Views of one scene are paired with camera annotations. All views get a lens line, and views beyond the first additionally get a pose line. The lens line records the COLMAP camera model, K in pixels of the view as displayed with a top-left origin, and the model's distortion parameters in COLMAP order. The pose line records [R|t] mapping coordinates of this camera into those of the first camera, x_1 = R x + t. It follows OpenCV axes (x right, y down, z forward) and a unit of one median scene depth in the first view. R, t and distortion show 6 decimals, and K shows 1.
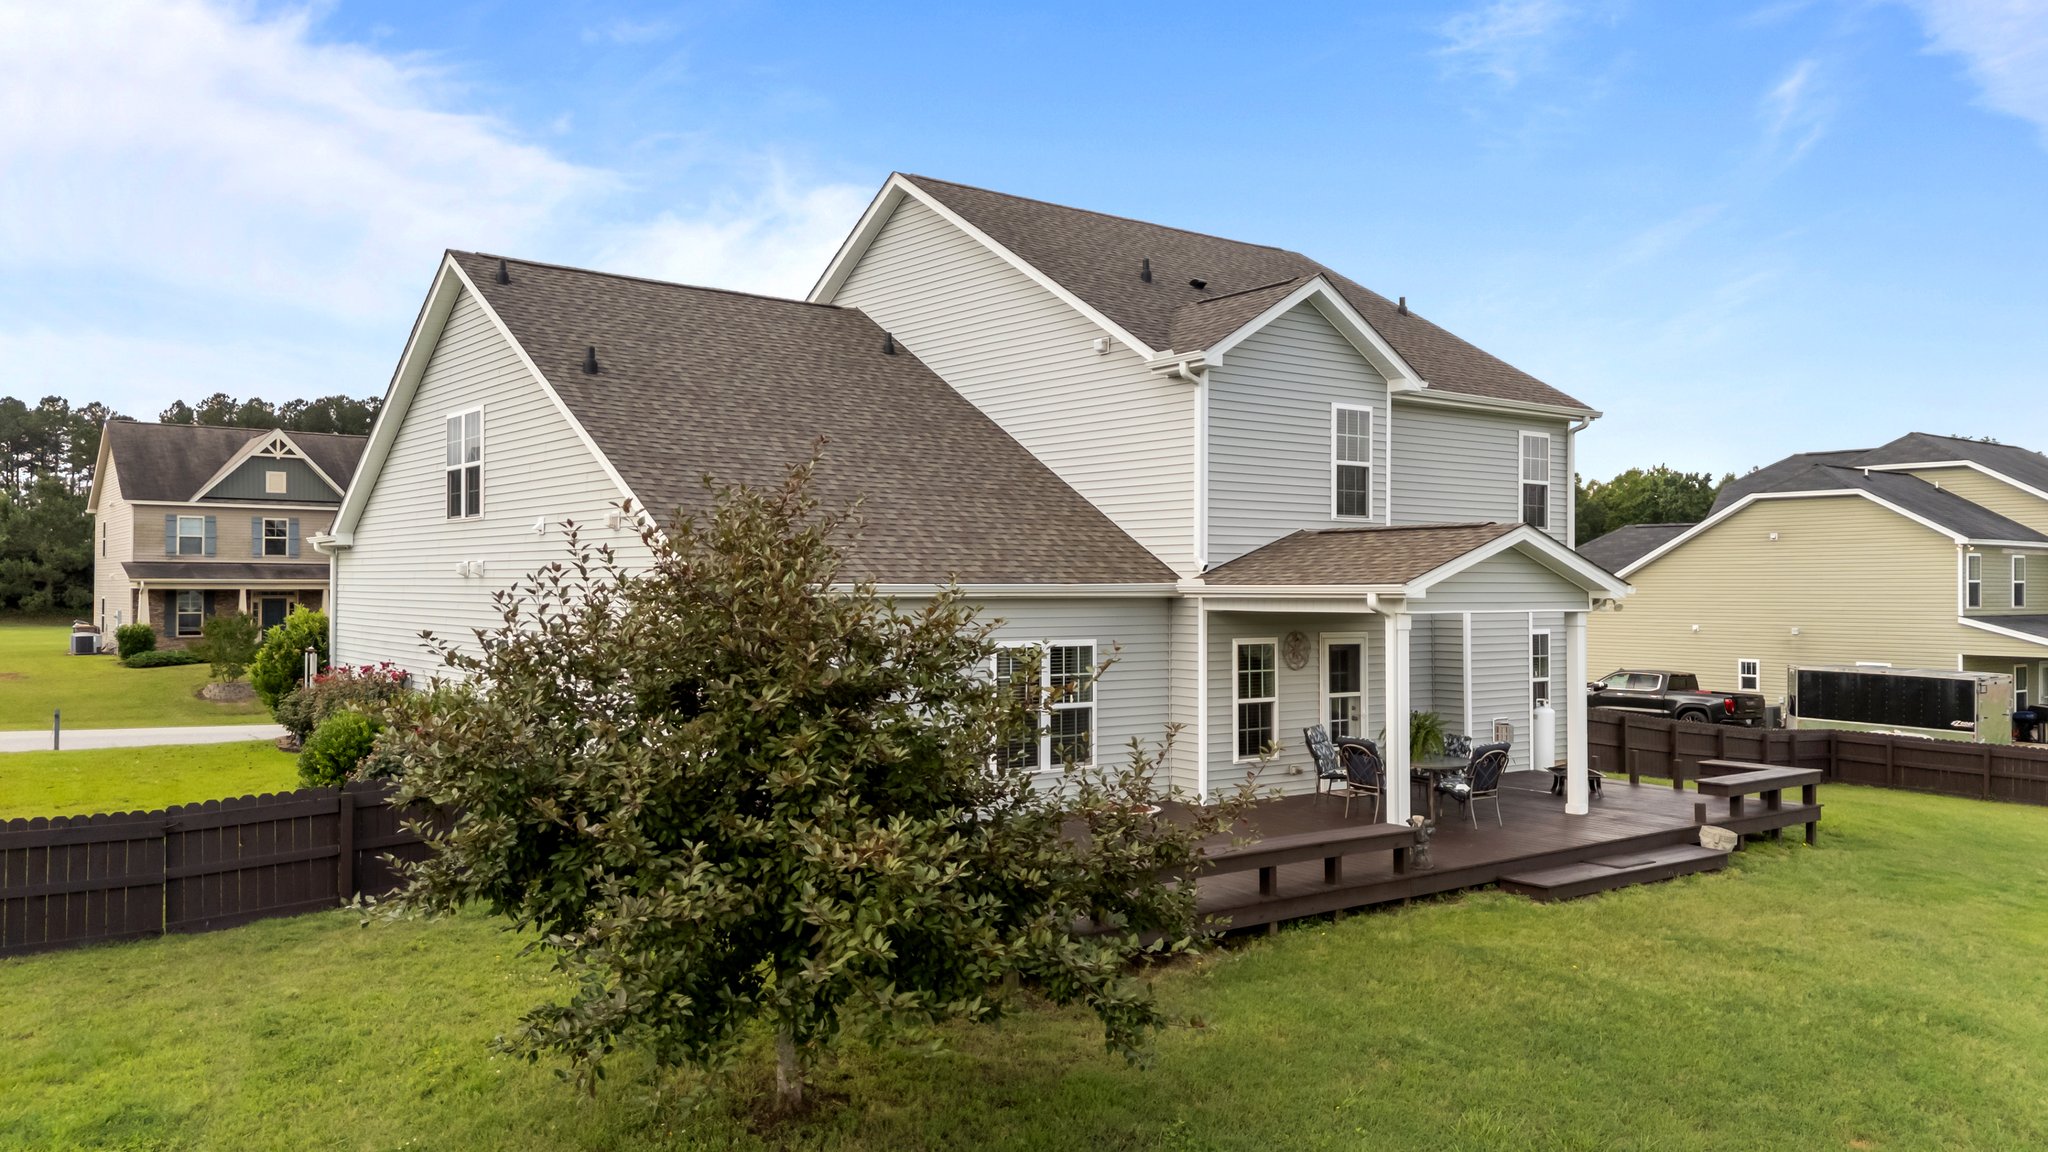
lens RADIAL K [[1515.0, 0, 1026.0], [0, 1515.0, 562.9], [0, 0, 1]] dist [0.064445, -0.051046]
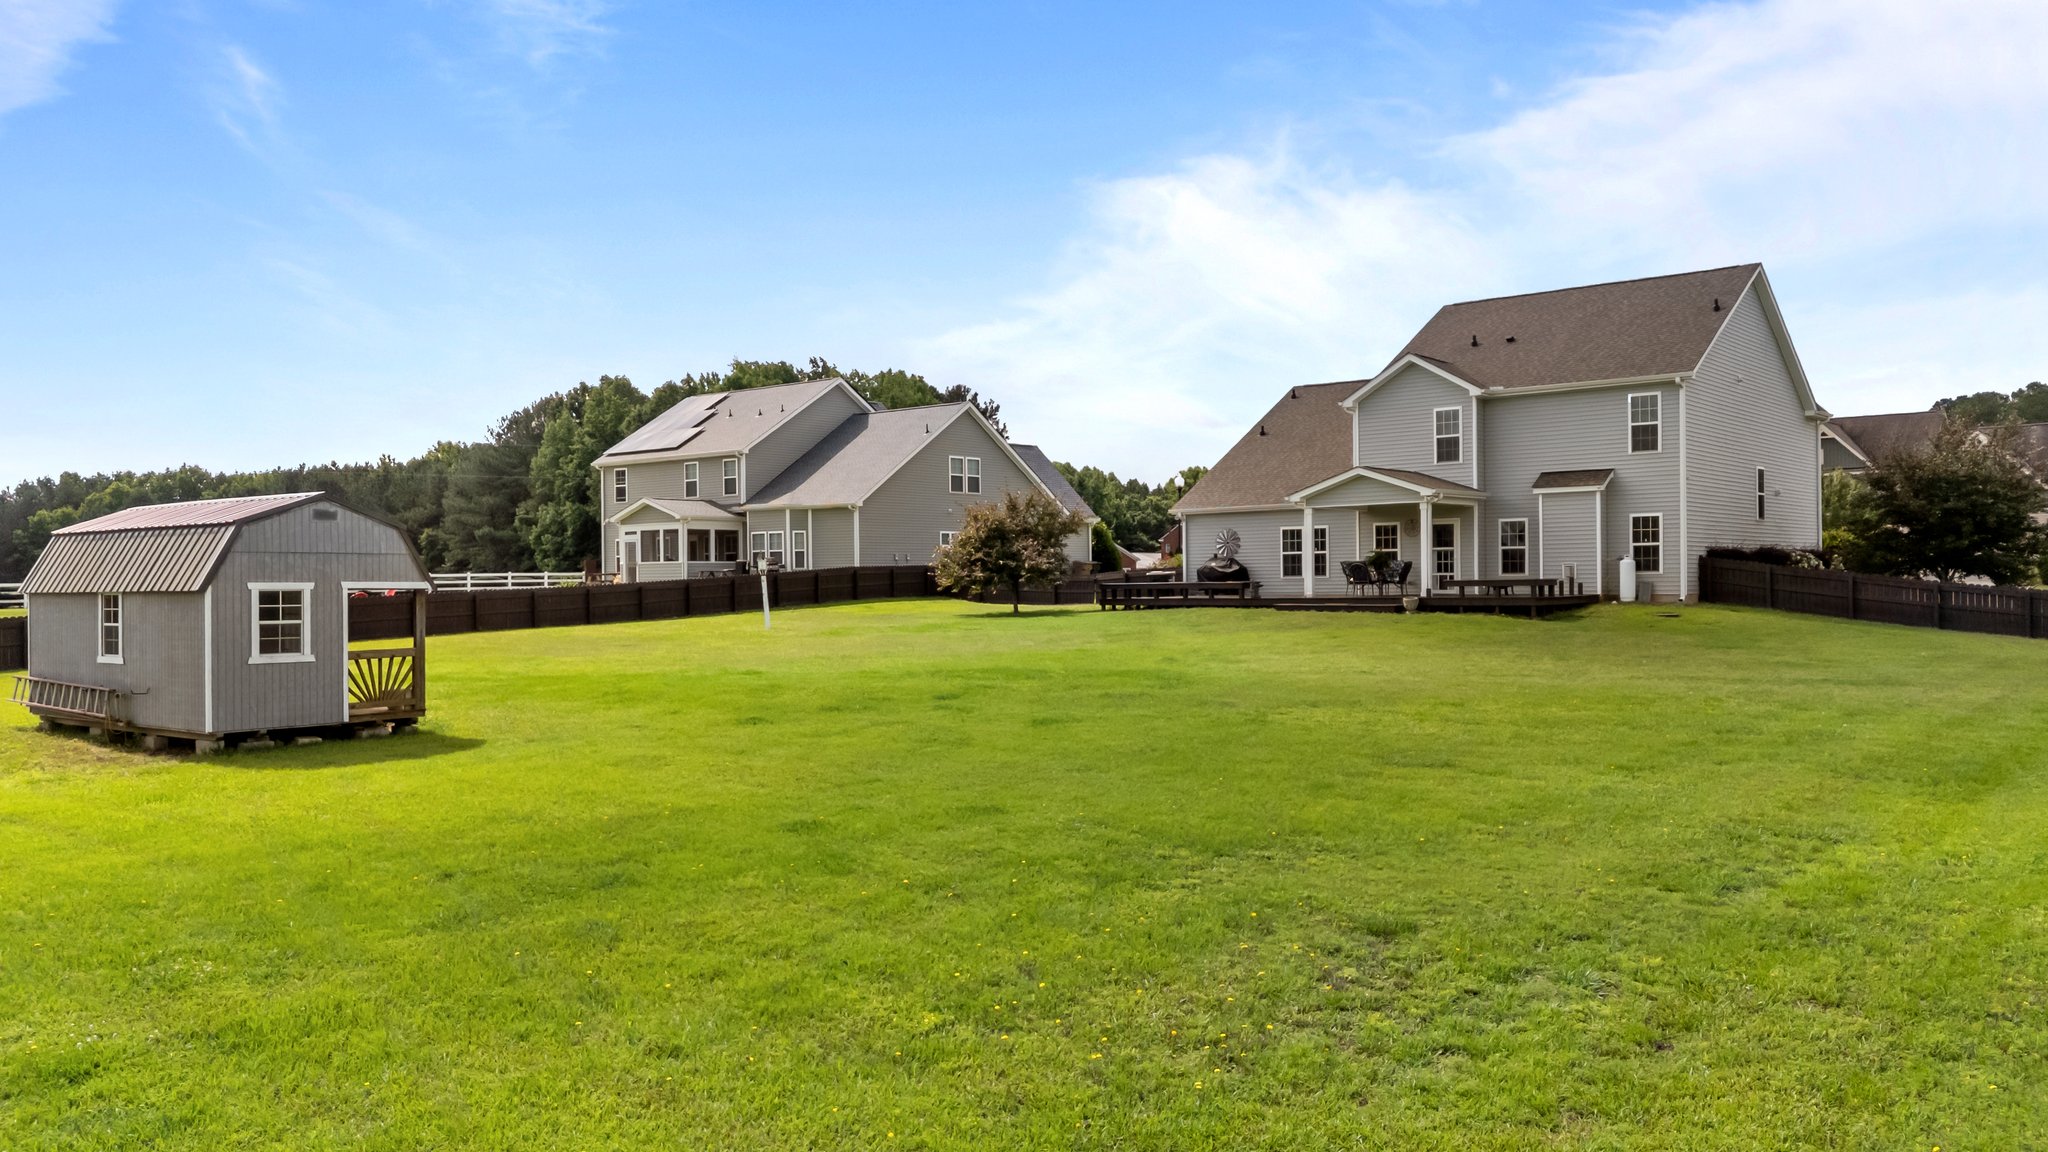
lens RADIAL K [[1515.0, 0, 987.6], [0, 1515.0, 610.9], [0, 0, 1]] dist [0.064445, -0.051046]
pose [[0.199132, 0.013264, -0.979883, 2.074220], [0.028558, 0.999405, 0.019332, 0.110726], [0.979557, -0.031833, 0.198635, -0.026286]]
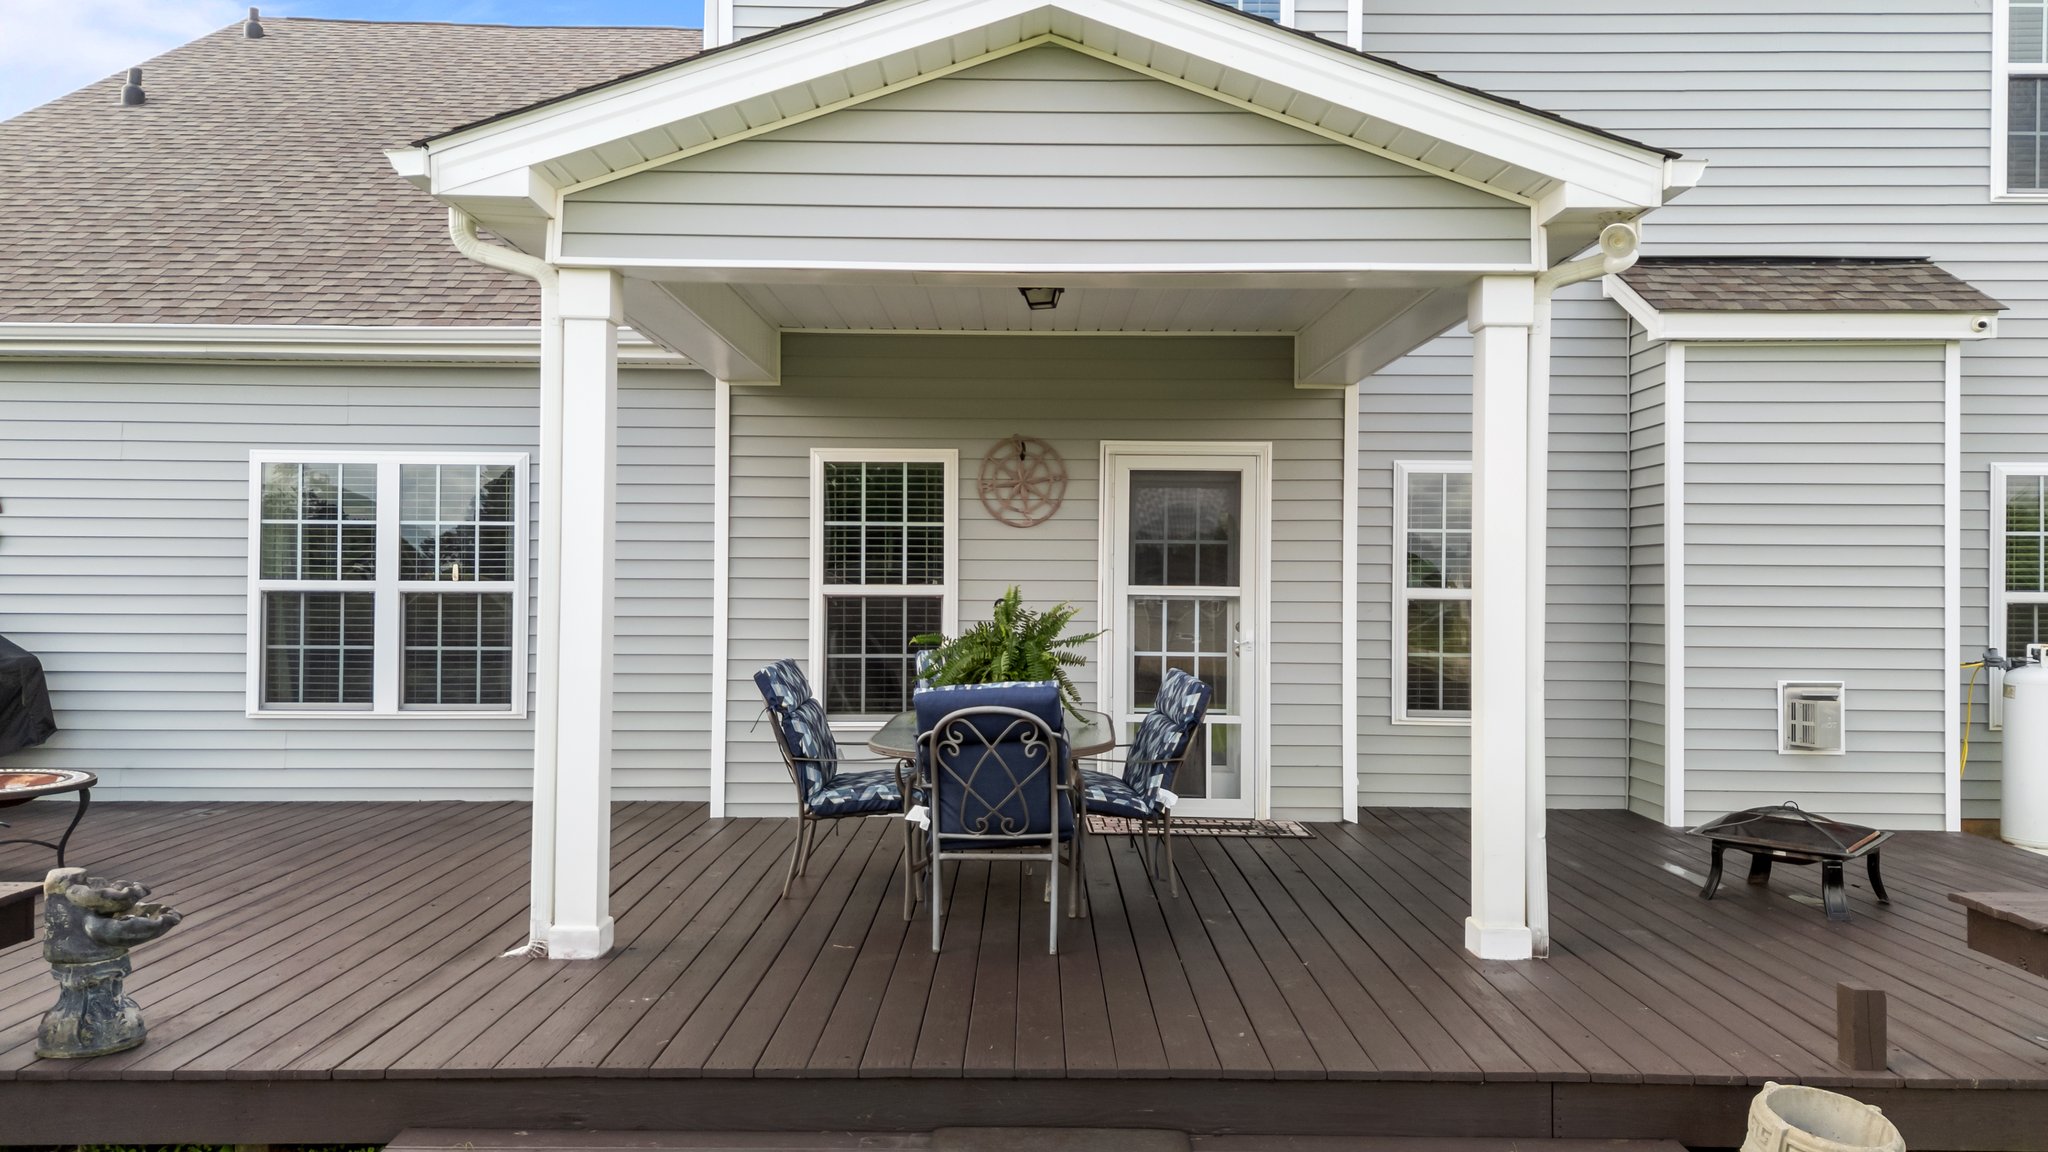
lens RADIAL K [[1515.0, 0, 1023.6], [0, 1515.0, 587.7], [0, 0, 1]] dist [0.064445, -0.051046]
pose [[0.797883, 0.004374, -0.602797, 0.413584], [0.005022, 0.999891, 0.013904, 0.077508], [0.602792, -0.014121, 0.797774, 0.625766]]
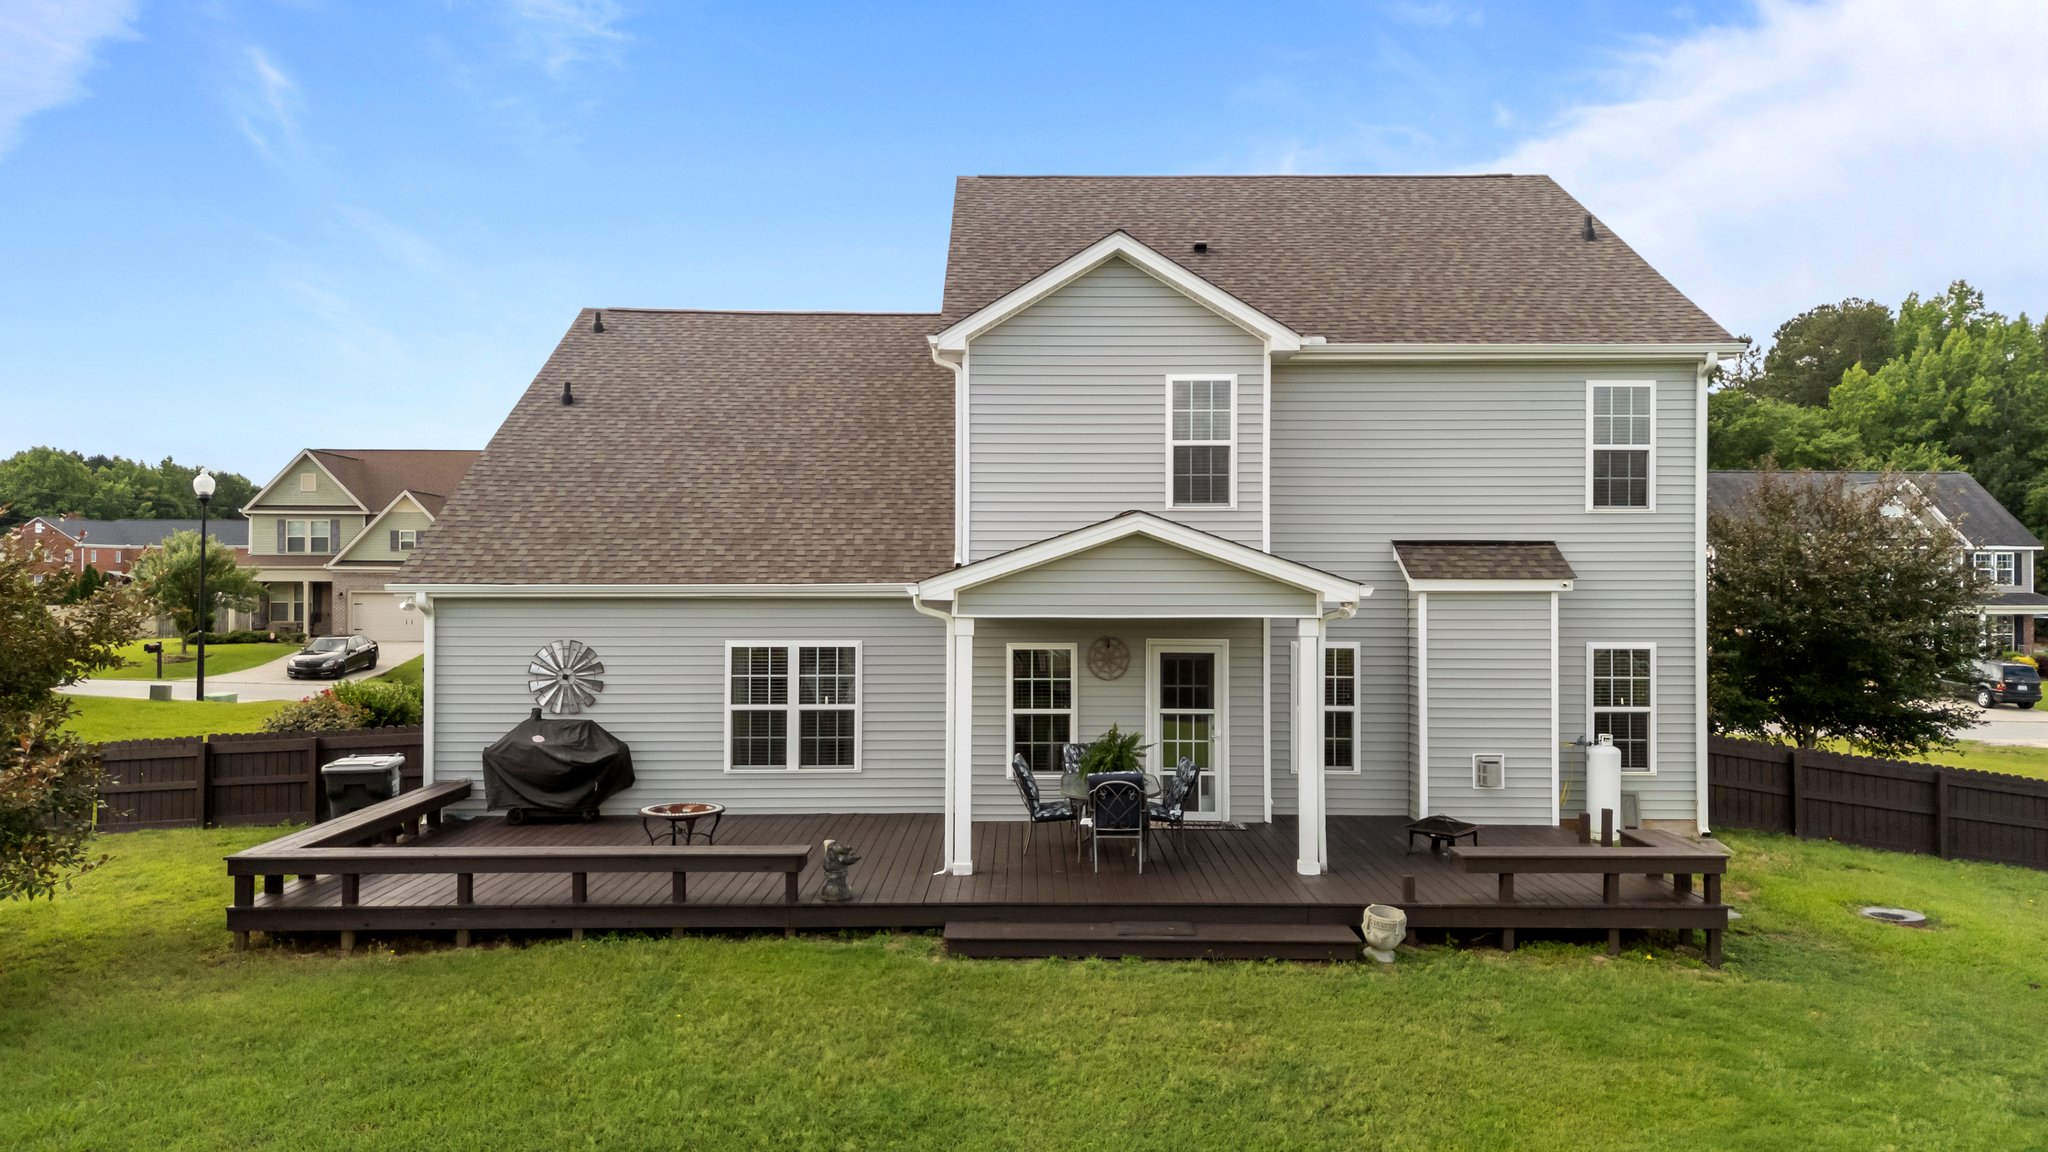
lens RADIAL K [[1515.0, 0, 1007.2], [0, 1515.0, 577.2], [0, 0, 1]] dist [0.064445, -0.051046]
pose [[0.793781, -0.003689, -0.608193, 0.635374], [0.010916, 0.999907, 0.008182, 0.002097], [0.608106, -0.013134, 0.793747, 0.248998]]
